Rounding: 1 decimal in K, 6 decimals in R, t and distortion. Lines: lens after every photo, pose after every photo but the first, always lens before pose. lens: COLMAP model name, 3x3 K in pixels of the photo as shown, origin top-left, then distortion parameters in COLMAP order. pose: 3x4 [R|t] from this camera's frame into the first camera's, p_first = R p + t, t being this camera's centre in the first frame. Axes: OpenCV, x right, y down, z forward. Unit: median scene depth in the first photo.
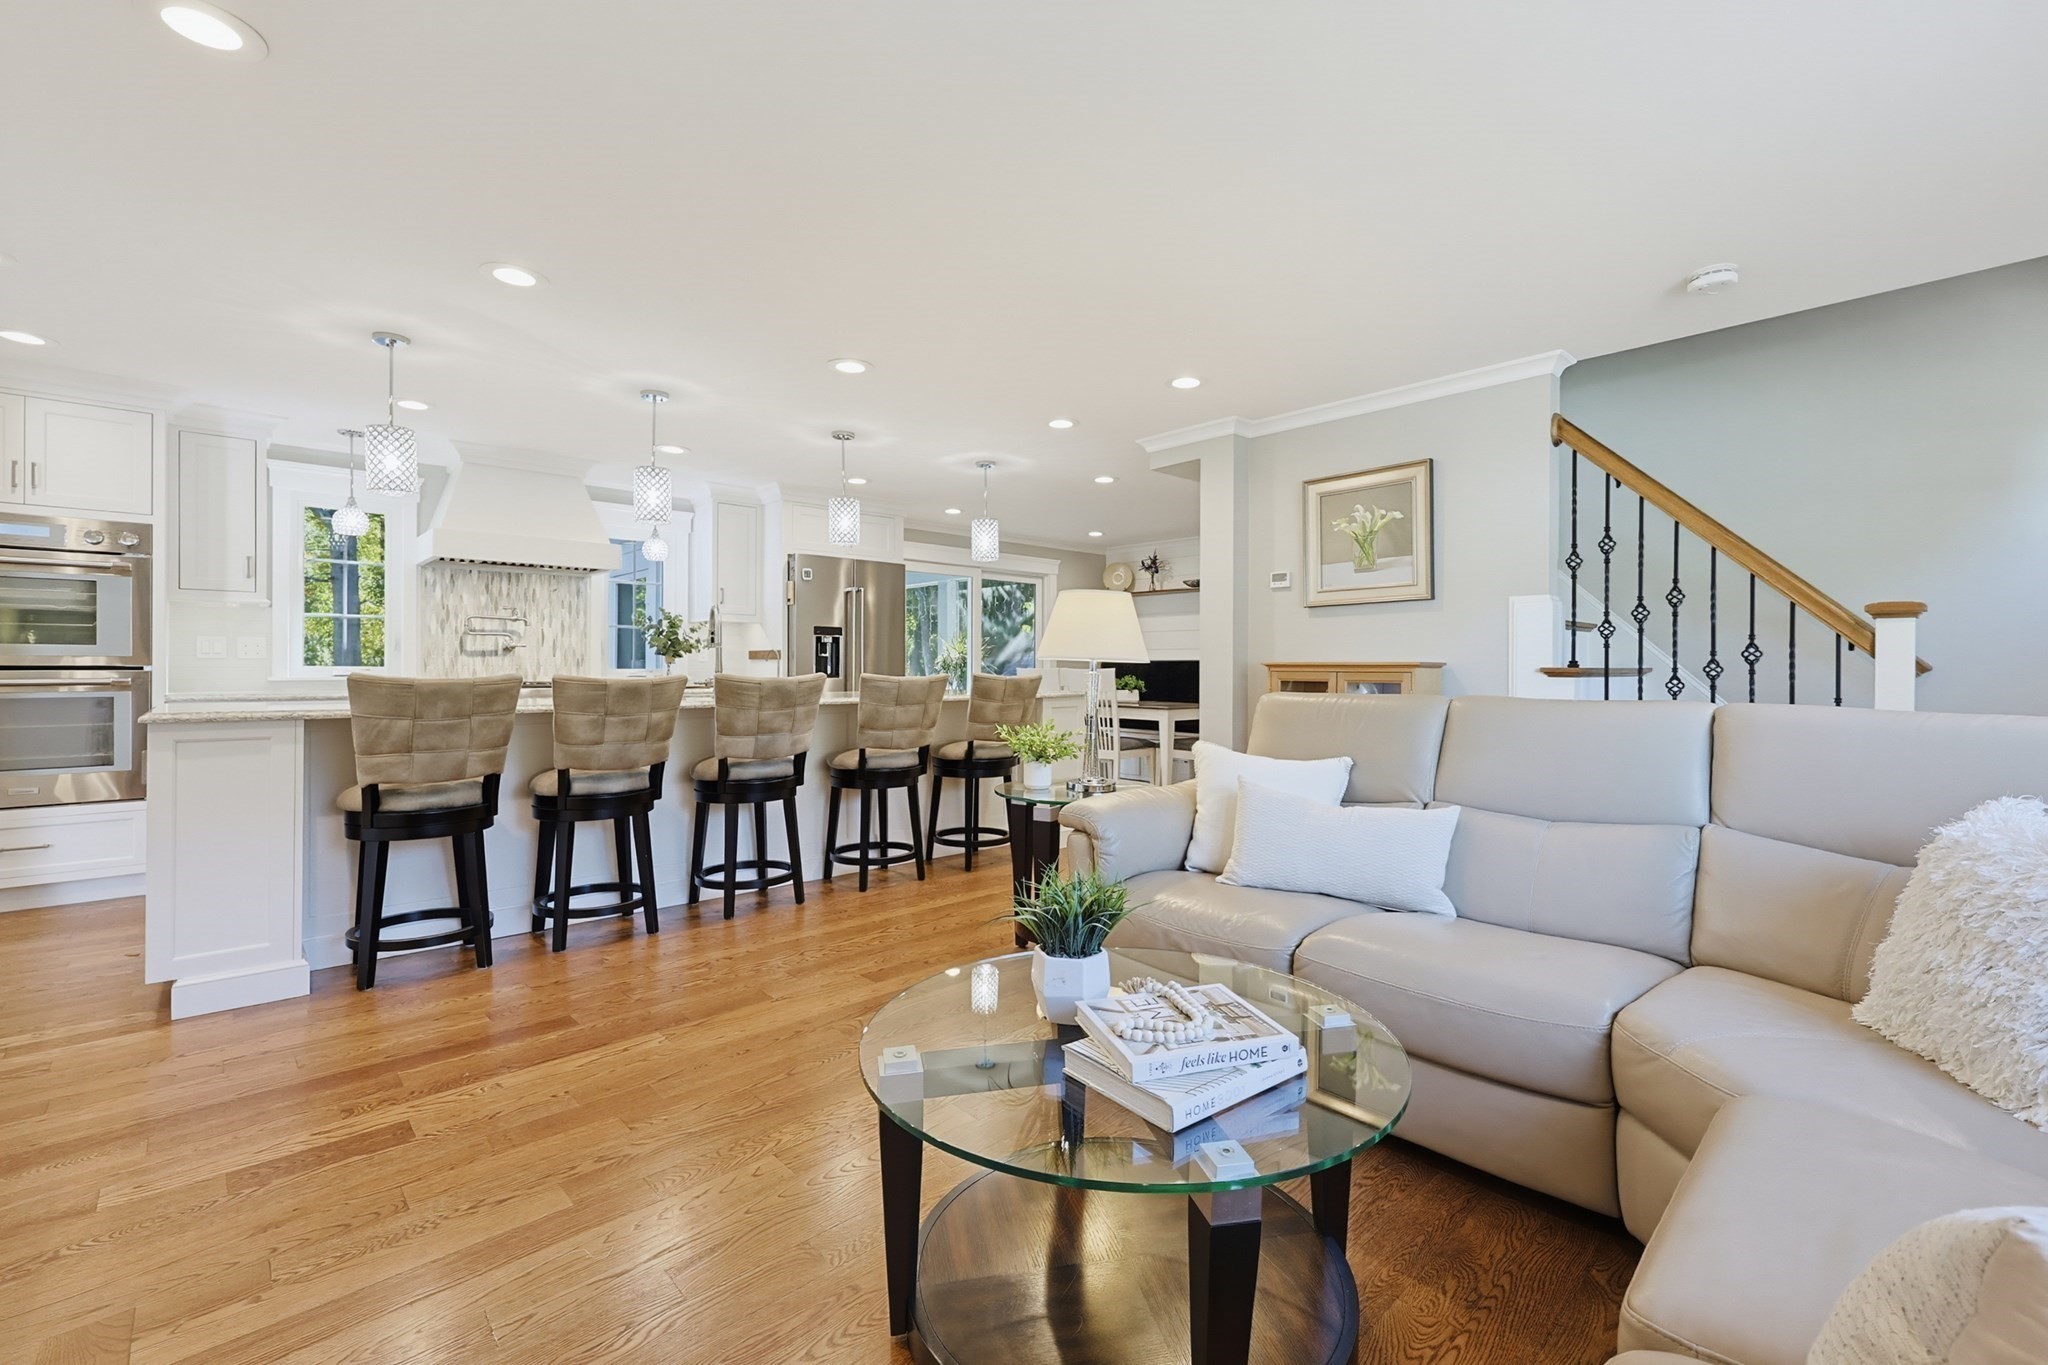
lens RADIAL K [[877.0, 0, 1034.6], [0, 877.0, 671.0], [0, 0, 1]] dist [0.000309, -0.001516]
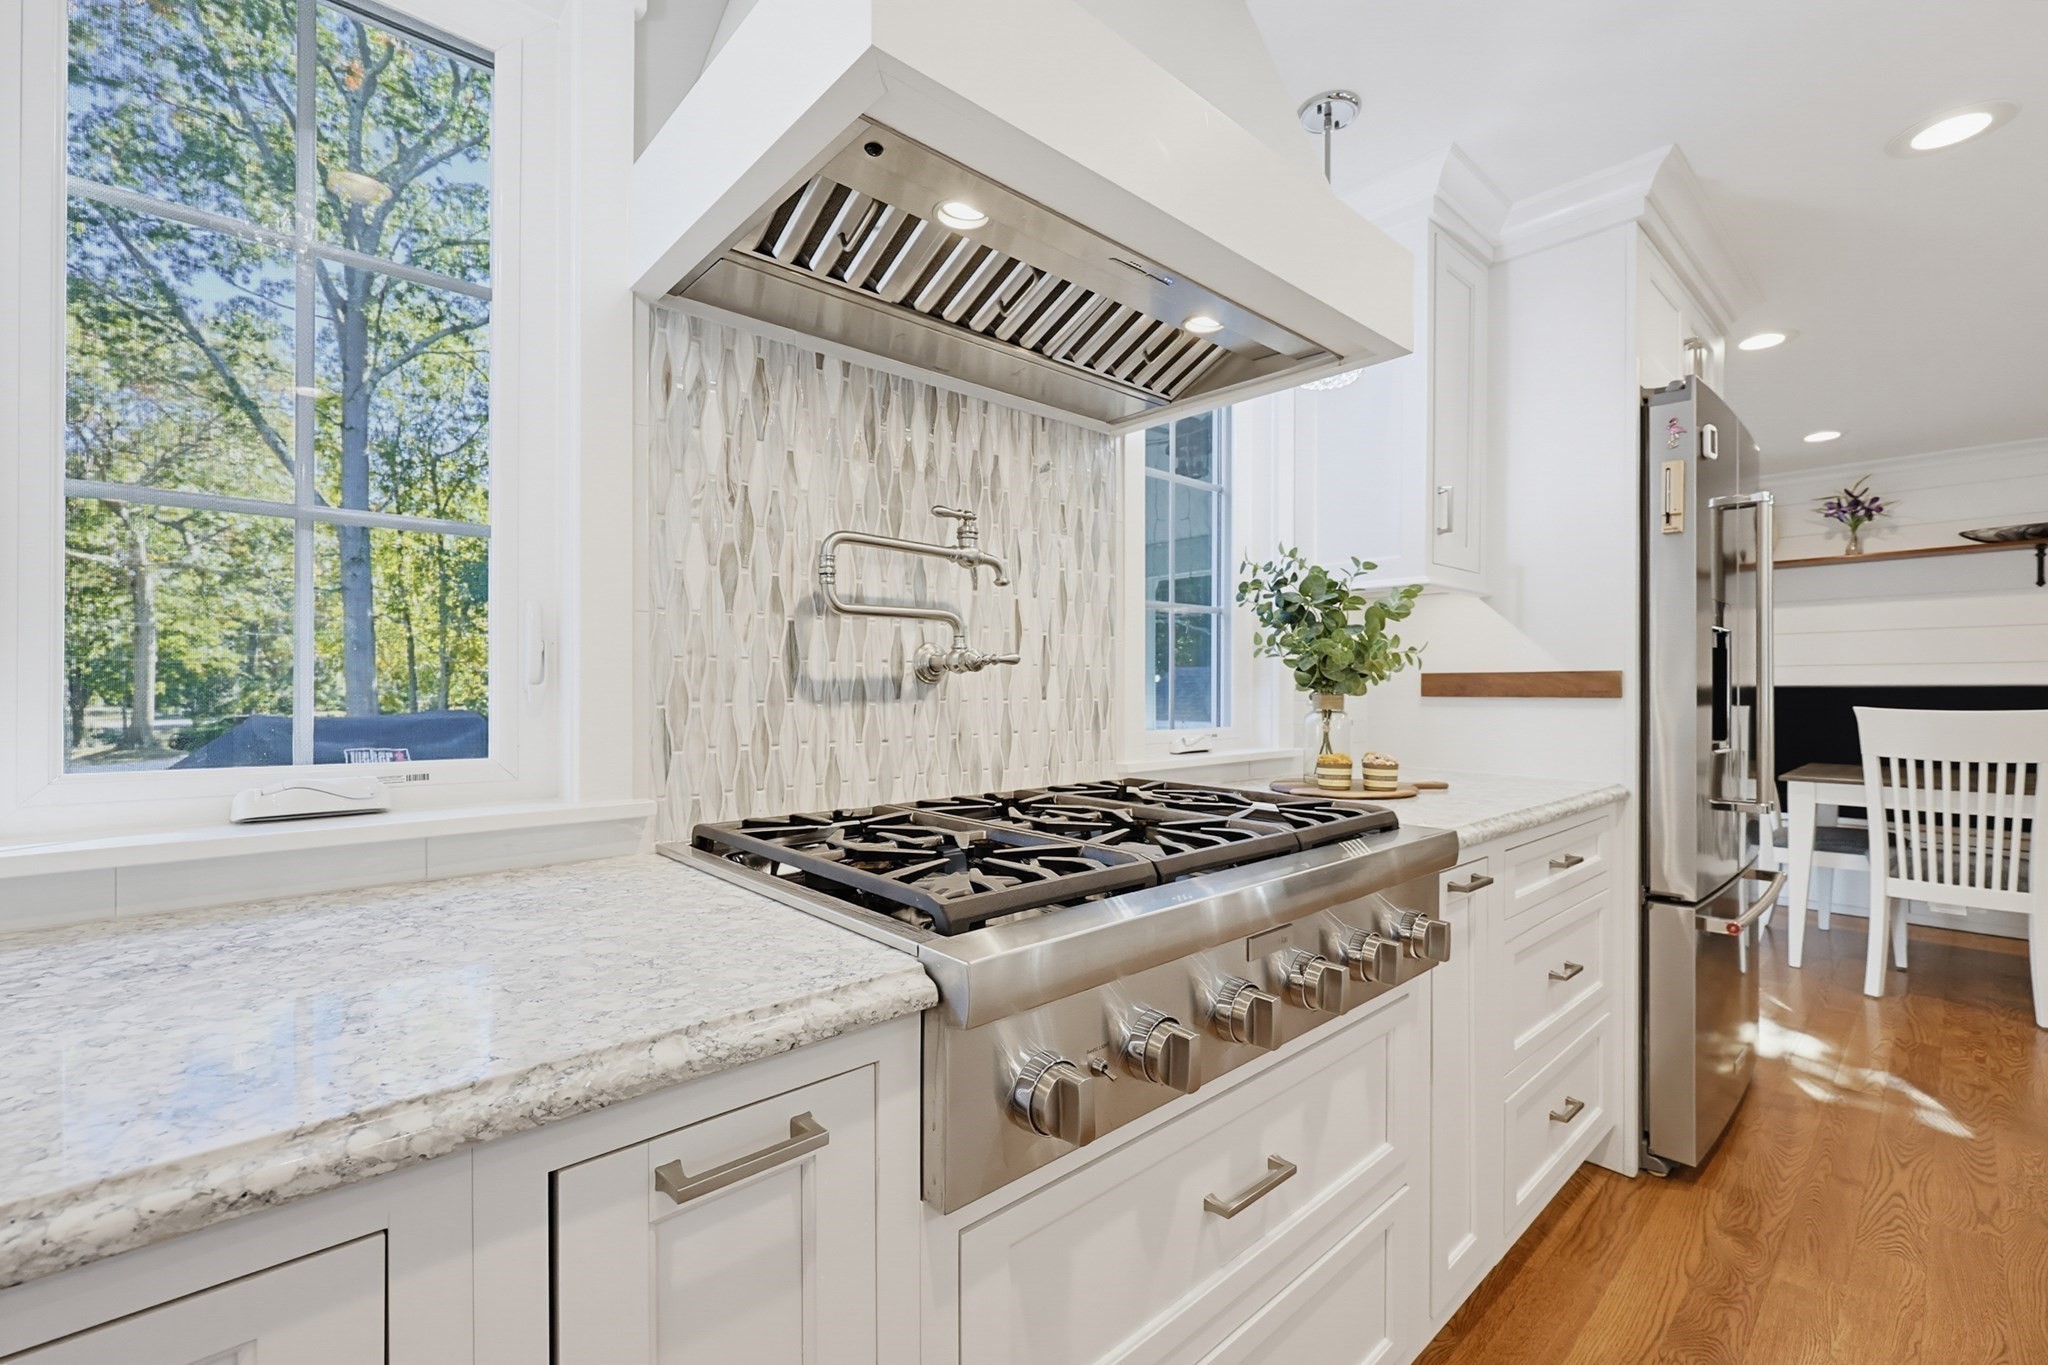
lens RADIAL K [[877.0, 0, 1027.8], [0, 877.0, 684.8], [0, 0, 1]] dist [0.000309, -0.001516]
pose [[0.999912, -0.003983, -0.012624, -0.677038], [0.003932, 0.999984, -0.004053, -0.023994], [0.012640, 0.004003, 0.999912, 0.876766]]
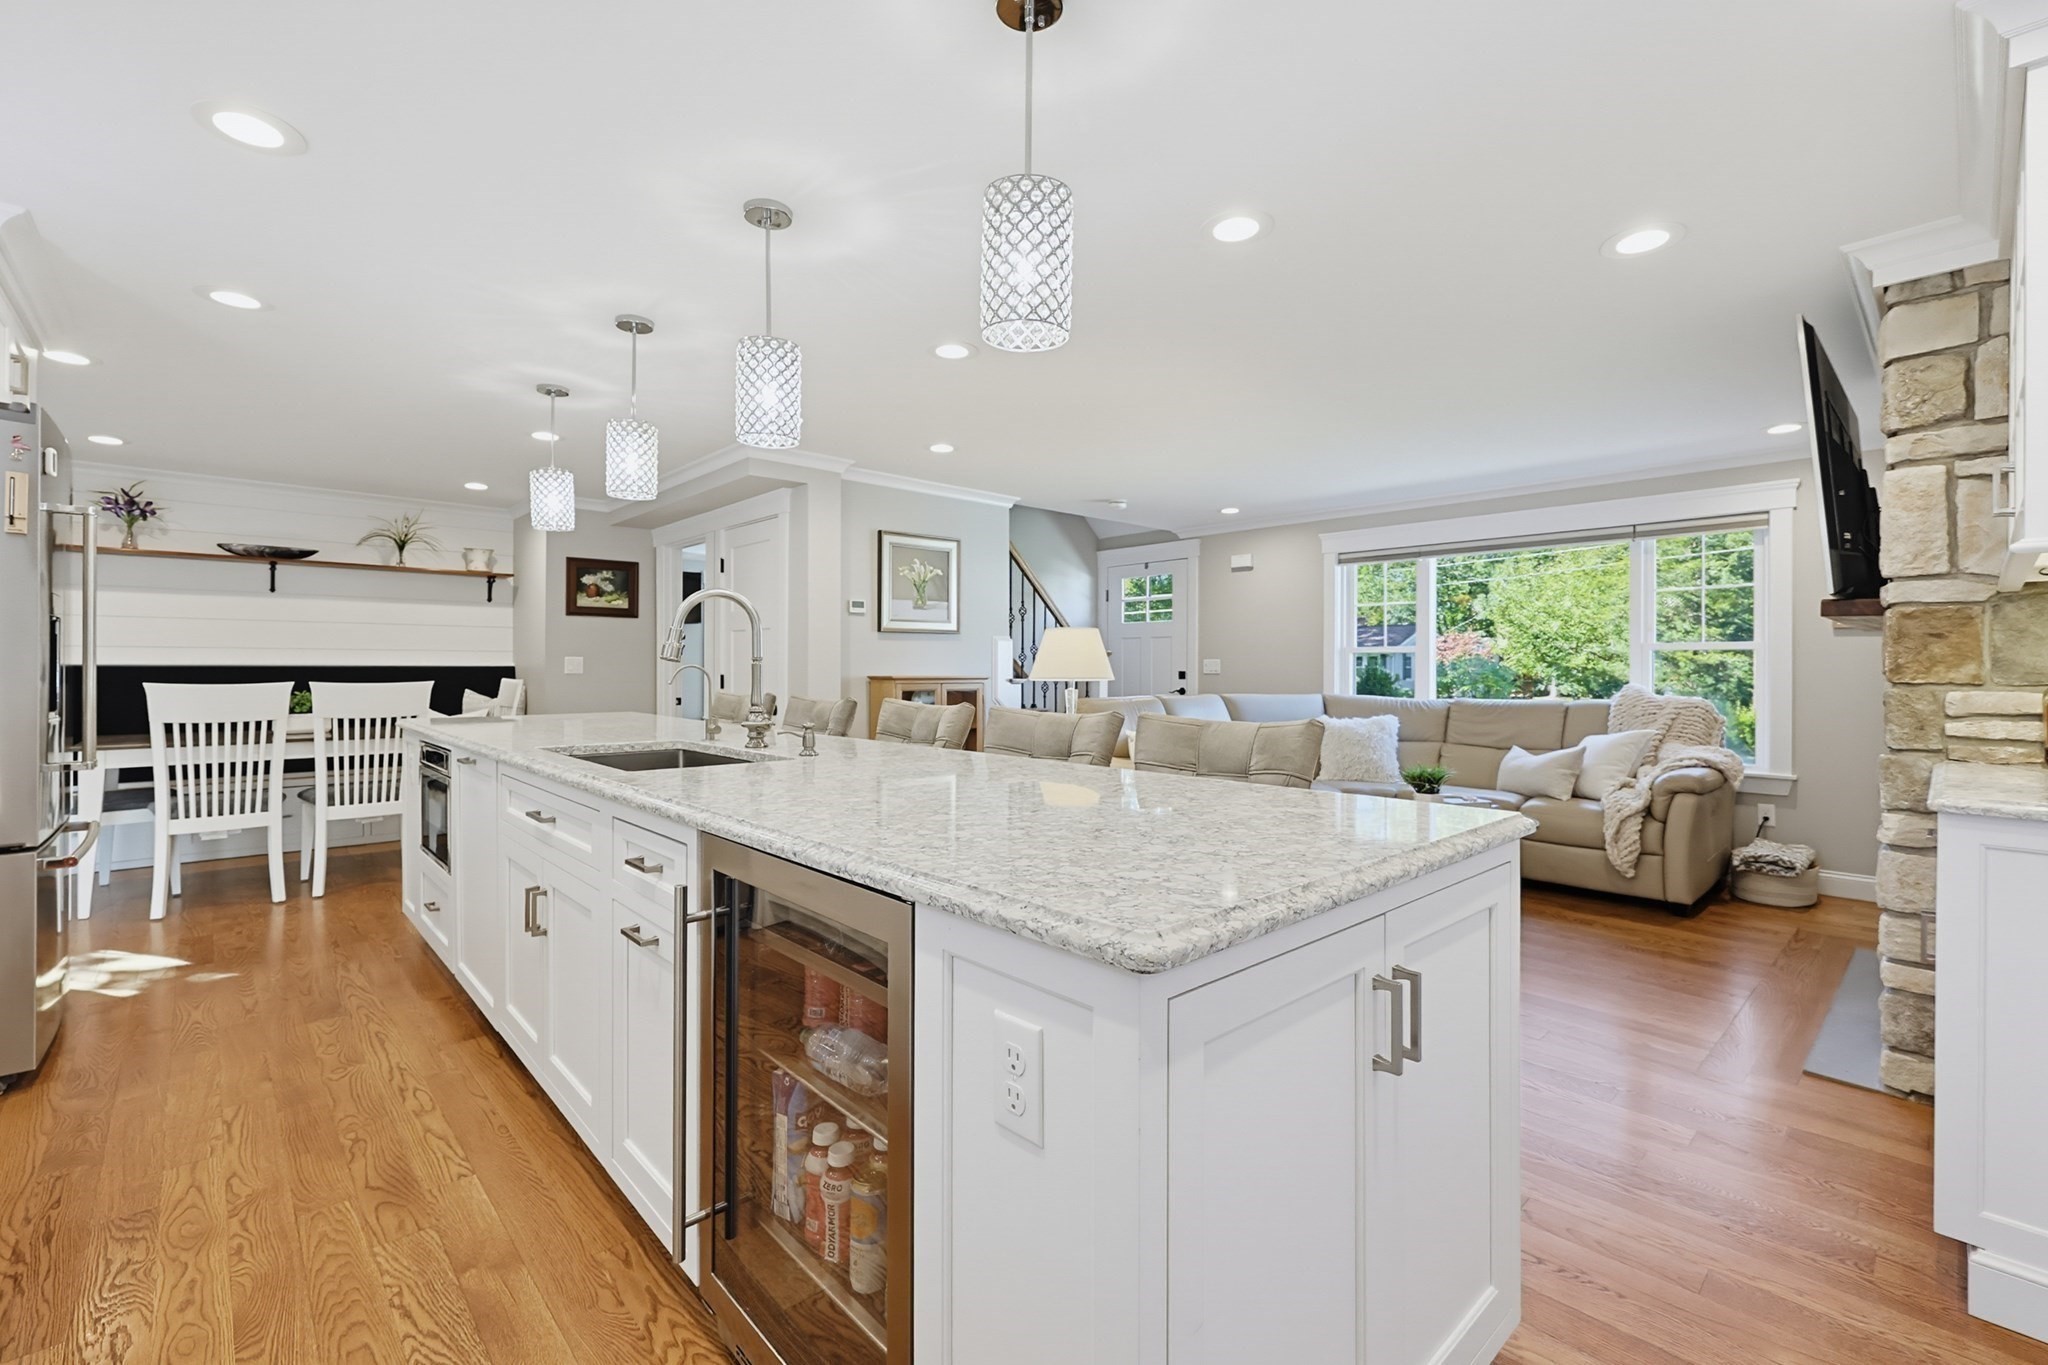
lens RADIAL K [[877.0, 0, 1029.3], [0, 877.0, 666.9], [0, 0, 1]] dist [0.000309, -0.001516]
pose [[0.005208, -0.002336, 0.999984, -0.864060], [-0.000654, 0.999997, 0.002339, -0.023974], [-0.999986, -0.000667, 0.005207, 0.727601]]
